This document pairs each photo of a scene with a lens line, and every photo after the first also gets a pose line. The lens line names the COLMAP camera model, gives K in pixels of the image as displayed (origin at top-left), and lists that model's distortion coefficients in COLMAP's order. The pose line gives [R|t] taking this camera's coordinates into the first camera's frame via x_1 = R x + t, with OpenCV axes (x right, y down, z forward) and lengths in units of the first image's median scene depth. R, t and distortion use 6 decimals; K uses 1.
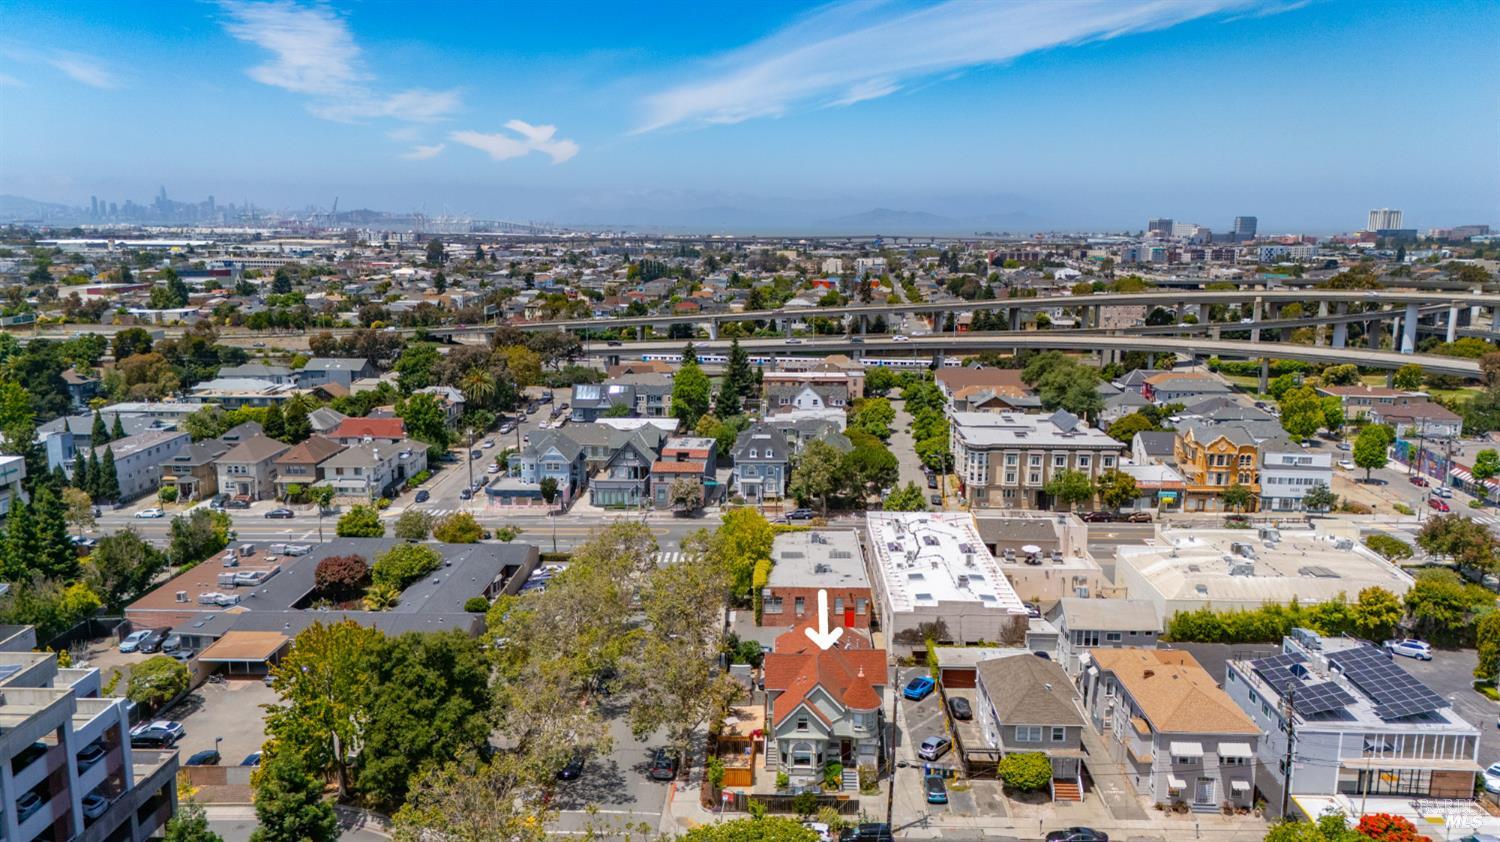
lens RADIAL K [[1100.6, 0, 750.9], [0, 1100.6, 424.6], [0, 0, 1]] dist [0.086667, -0.089424]
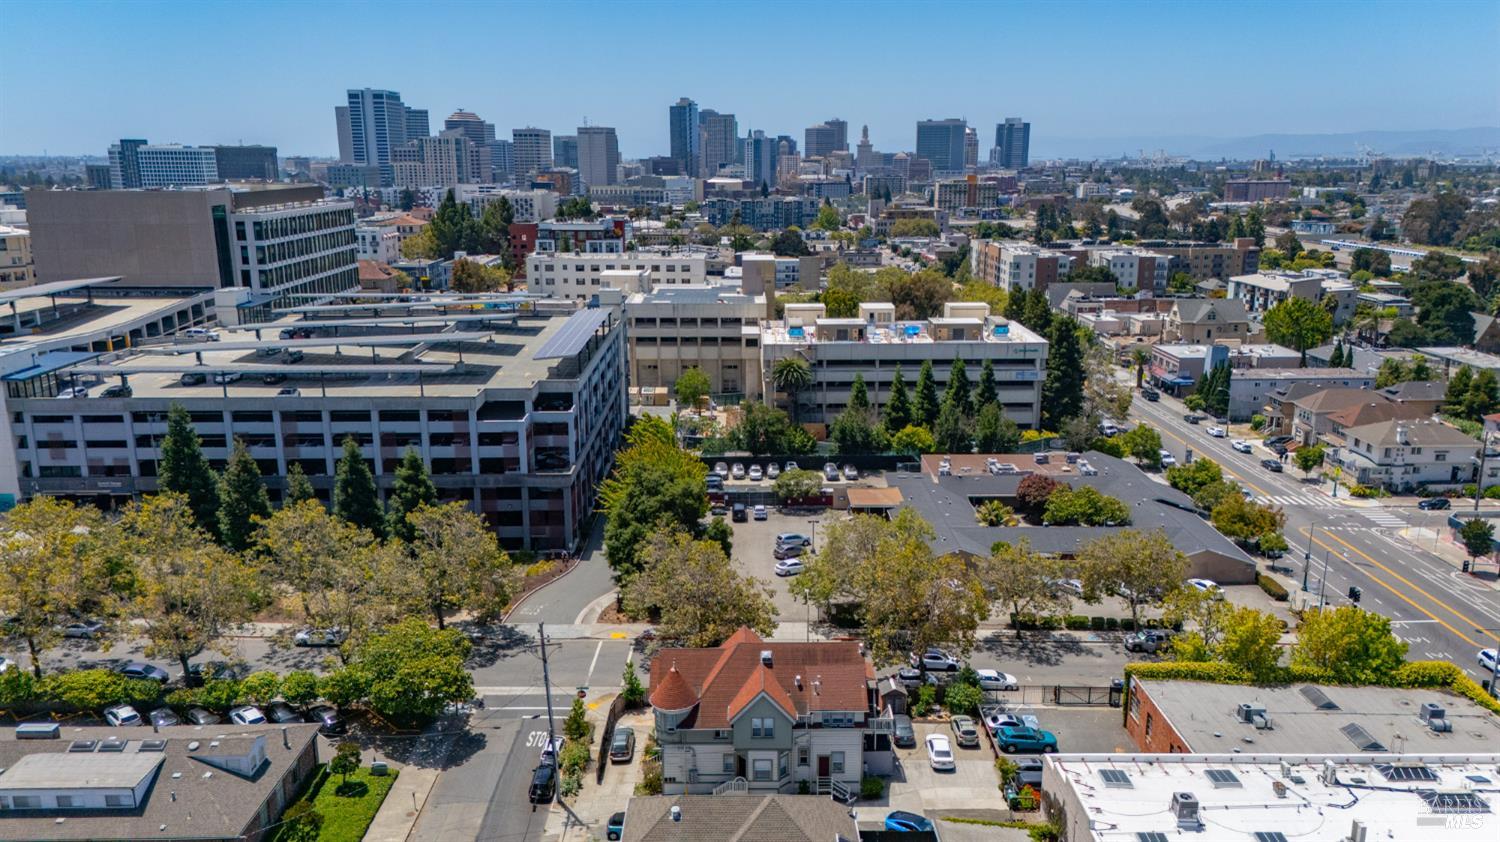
lens RADIAL K [[1100.6, 0, 749.6], [0, 1100.6, 412.3], [0, 0, 1]] dist [0.086667, -0.089424]
pose [[0.035504, 0.222990, -0.974174, 0.599495], [-0.180329, 0.960217, 0.213223, -0.106992], [0.982965, 0.168102, 0.074303, 0.642284]]
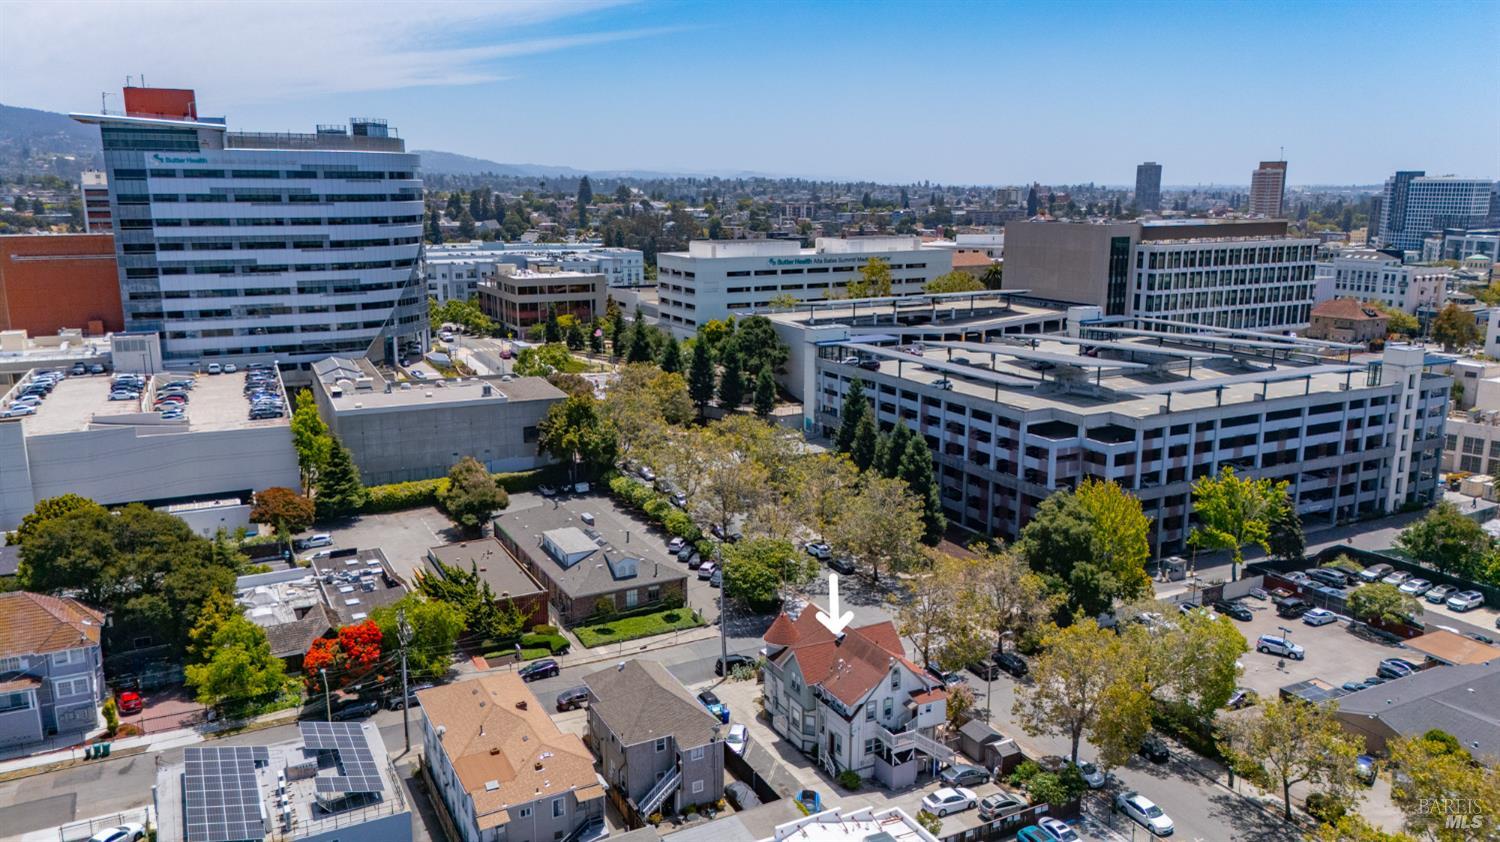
lens RADIAL K [[1100.6, 0, 753.7], [0, 1100.6, 422.5], [0, 0, 1]] dist [0.086667, -0.089424]
pose [[-0.873370, 0.097479, -0.477203, 0.412830], [-0.093676, 0.927857, 0.360979, -0.220272], [0.477964, 0.359970, -0.801231, 1.188150]]
